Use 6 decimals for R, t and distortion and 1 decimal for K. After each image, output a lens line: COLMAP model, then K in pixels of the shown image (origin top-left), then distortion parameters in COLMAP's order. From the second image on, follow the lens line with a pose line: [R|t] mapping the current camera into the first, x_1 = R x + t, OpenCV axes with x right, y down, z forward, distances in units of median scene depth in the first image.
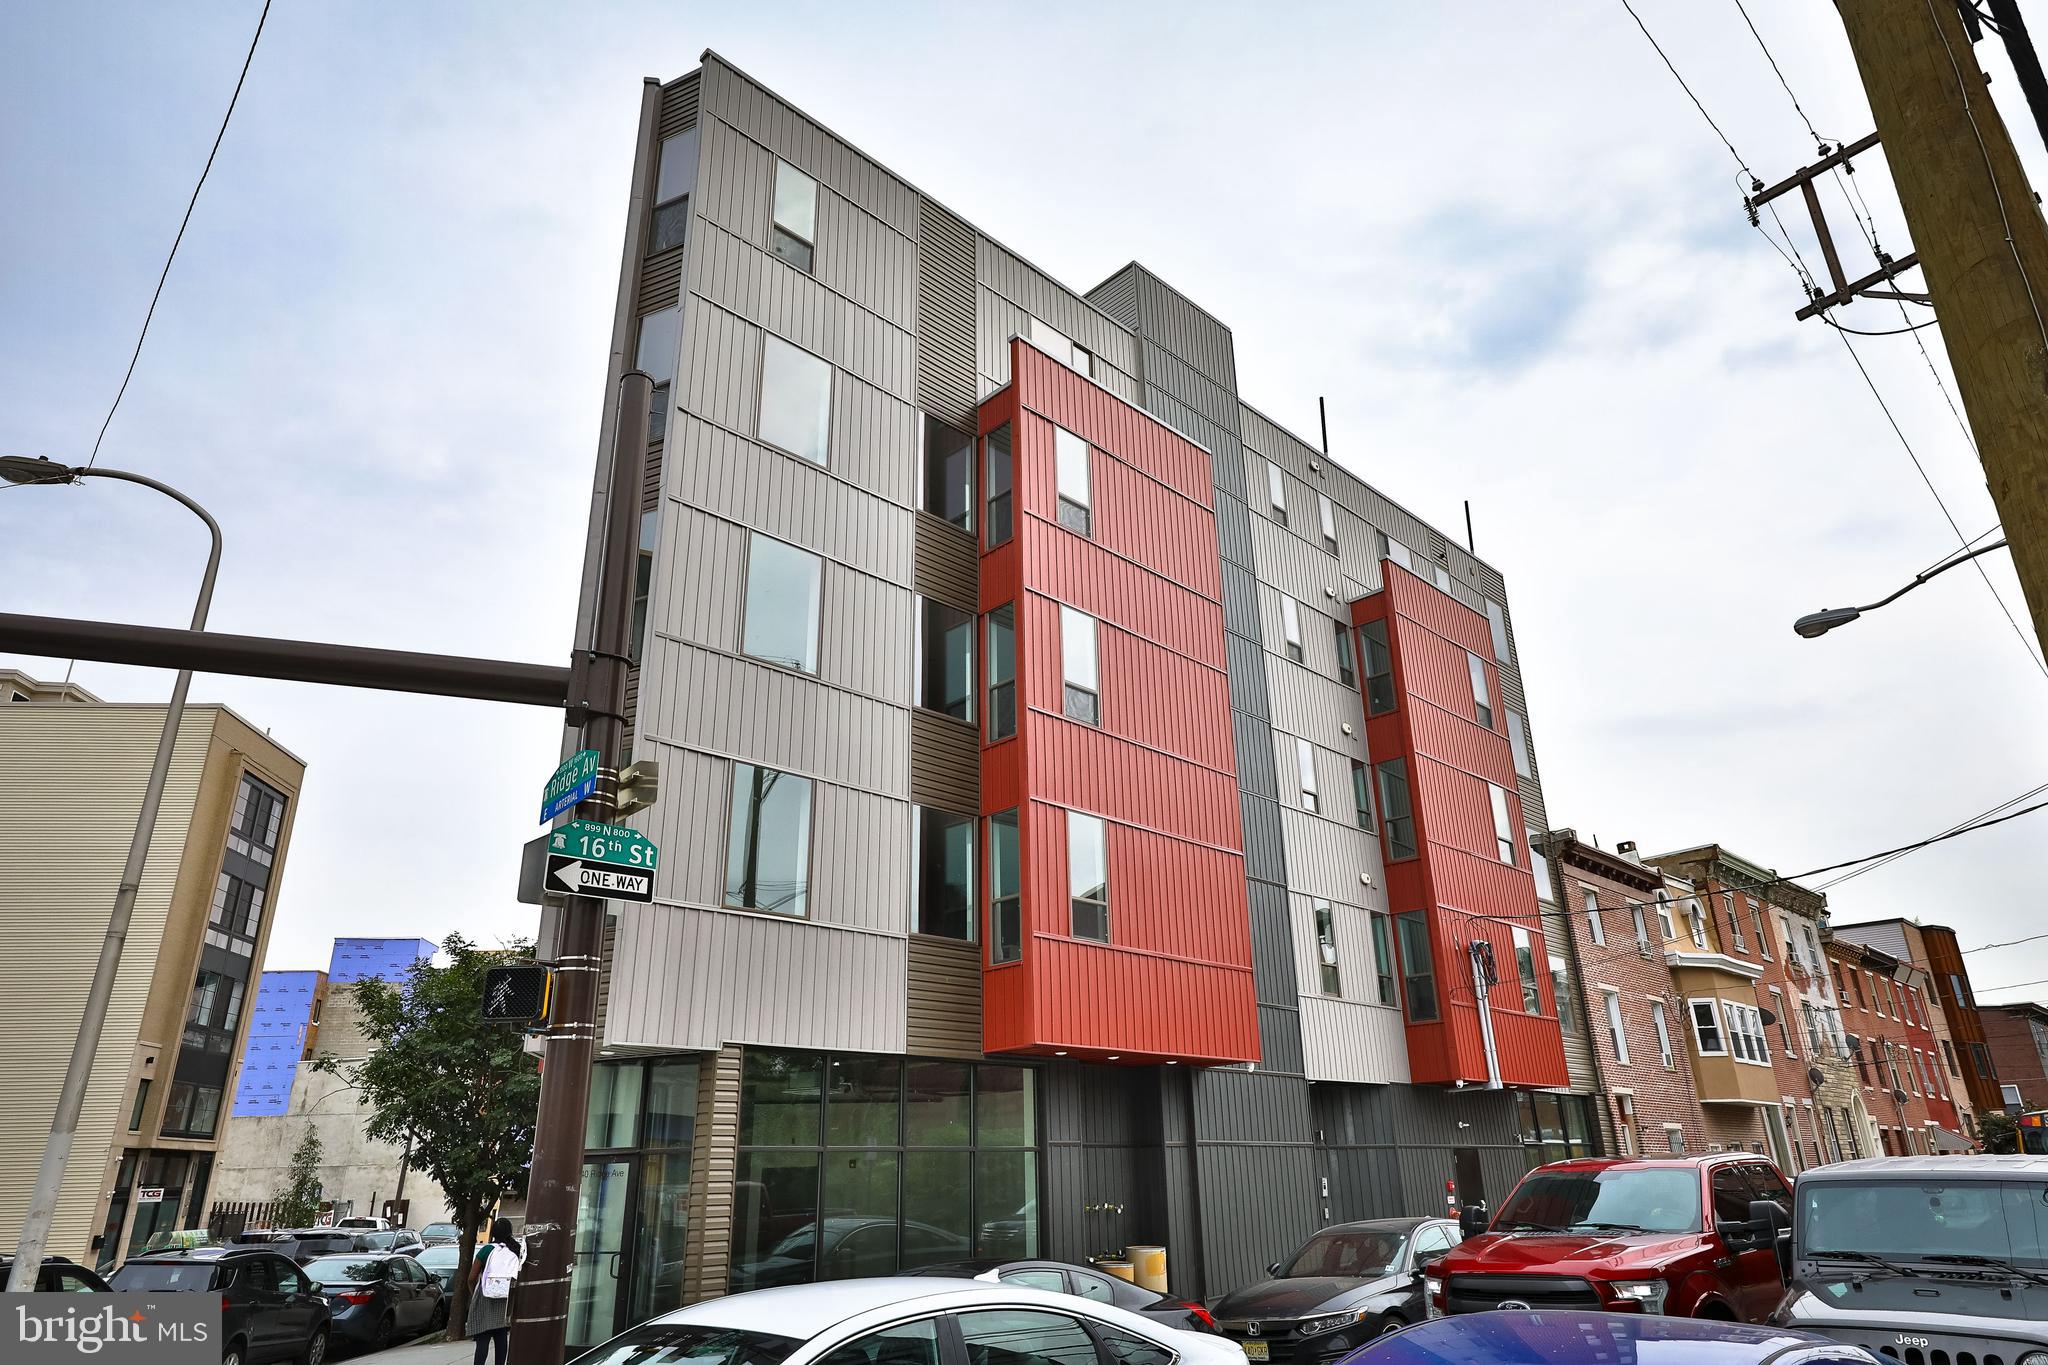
lens RADIAL K [[1180.7, 0, 1032.3], [0, 1180.7, 687.4], [0, 0, 1]] dist [0.017793, -0.001206]
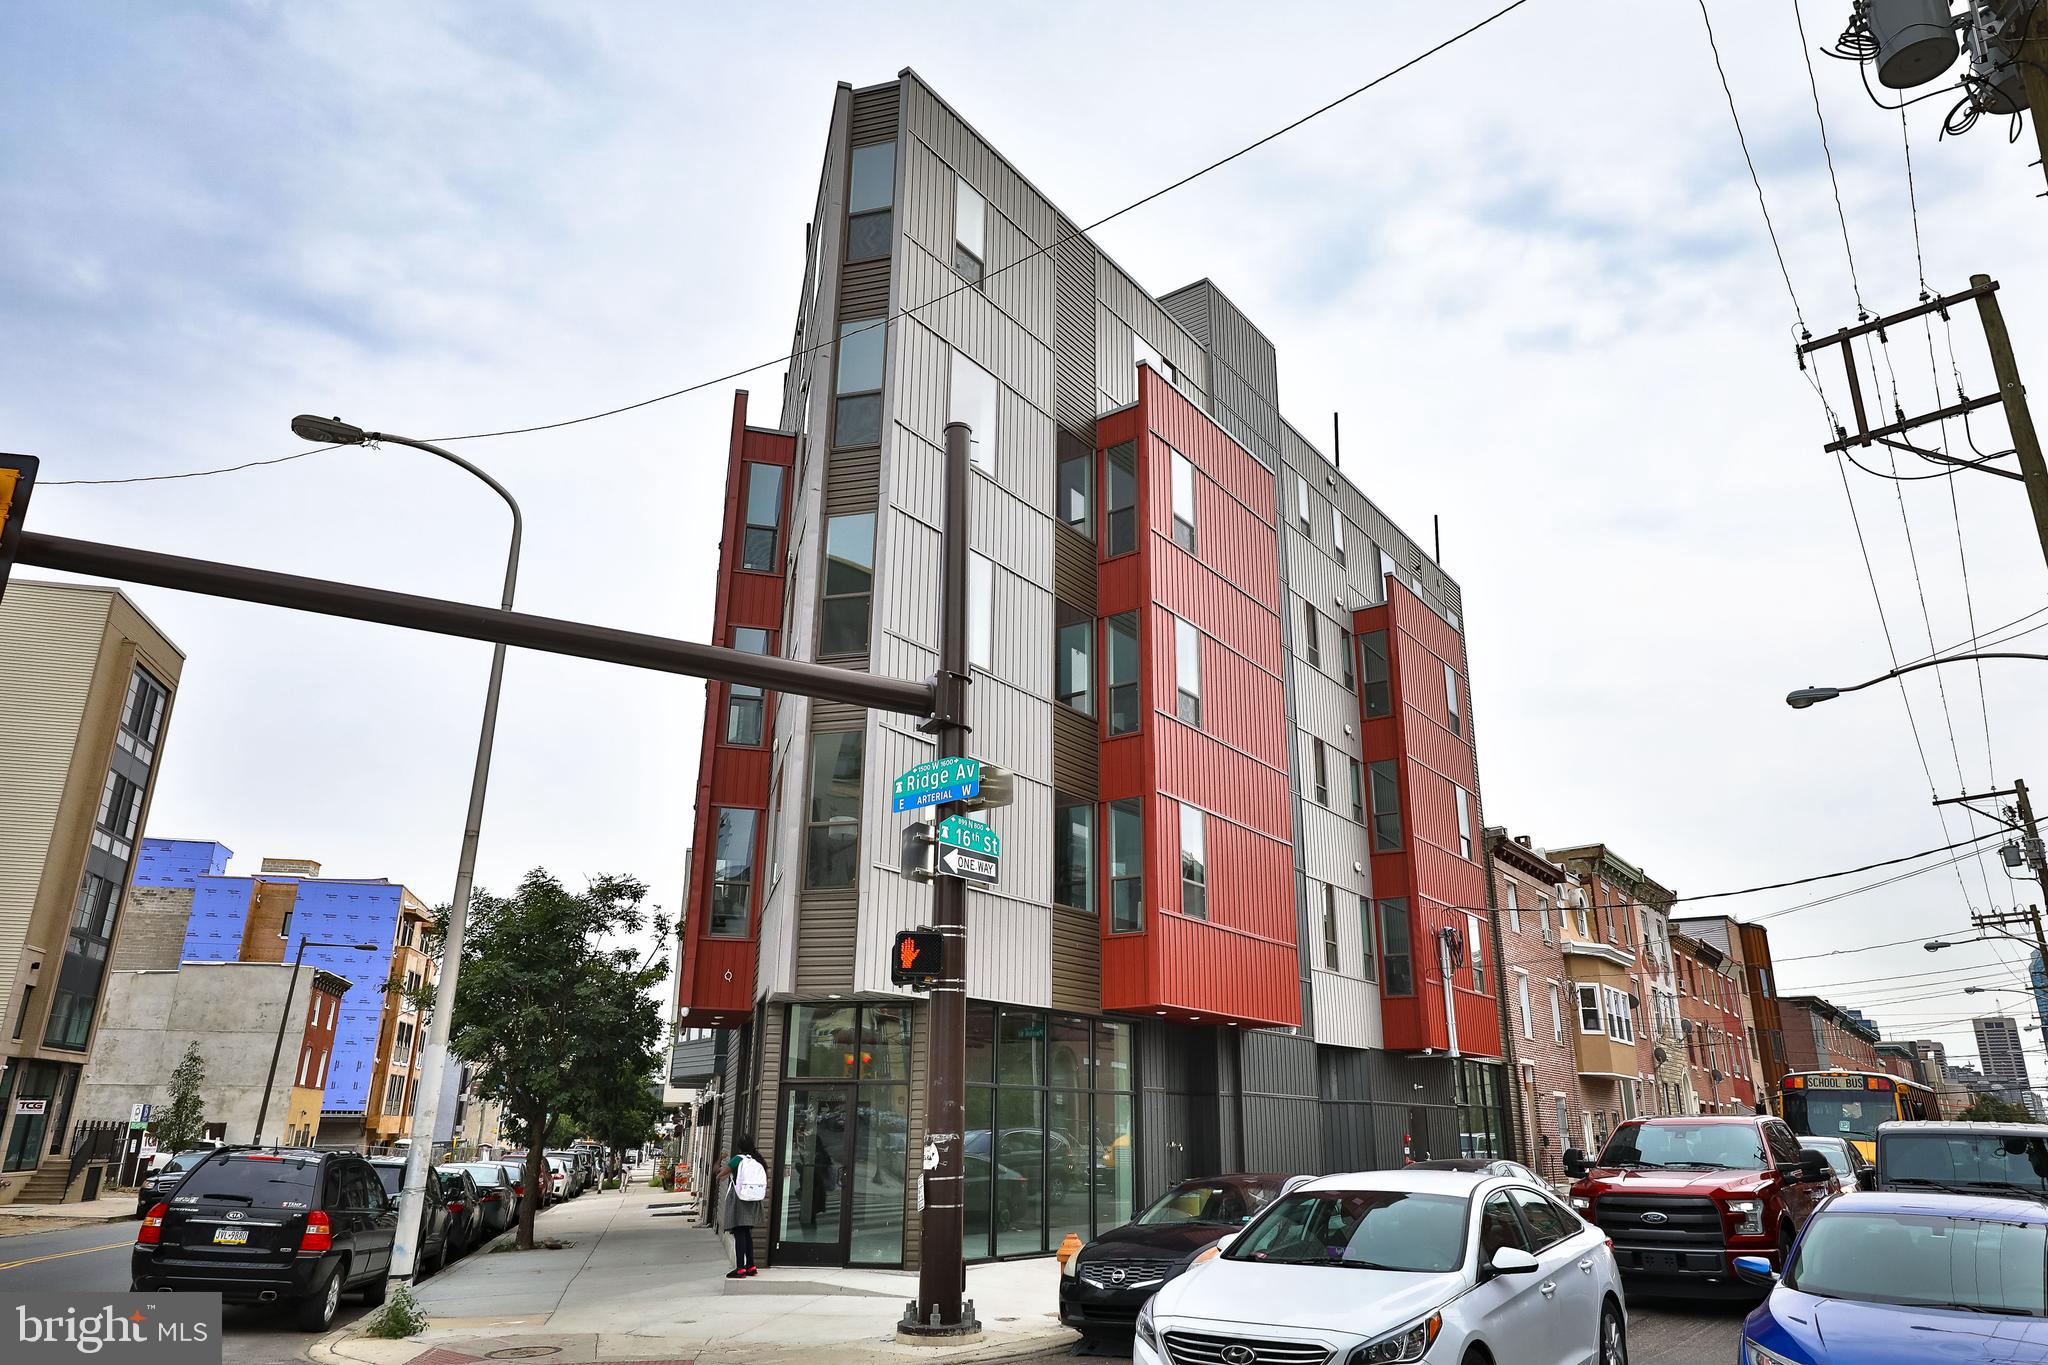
lens RADIAL K [[1255.5, 0, 1024.0], [0, 1255.5, 682.5], [0, 0, 1]] dist [0.018303, 0.000070]
pose [[0.987098, 0.082091, 0.137469, -0.192009], [-0.089197, 0.994935, 0.046349, -0.035061], [-0.132968, -0.058013, 0.989421, -0.110880]]
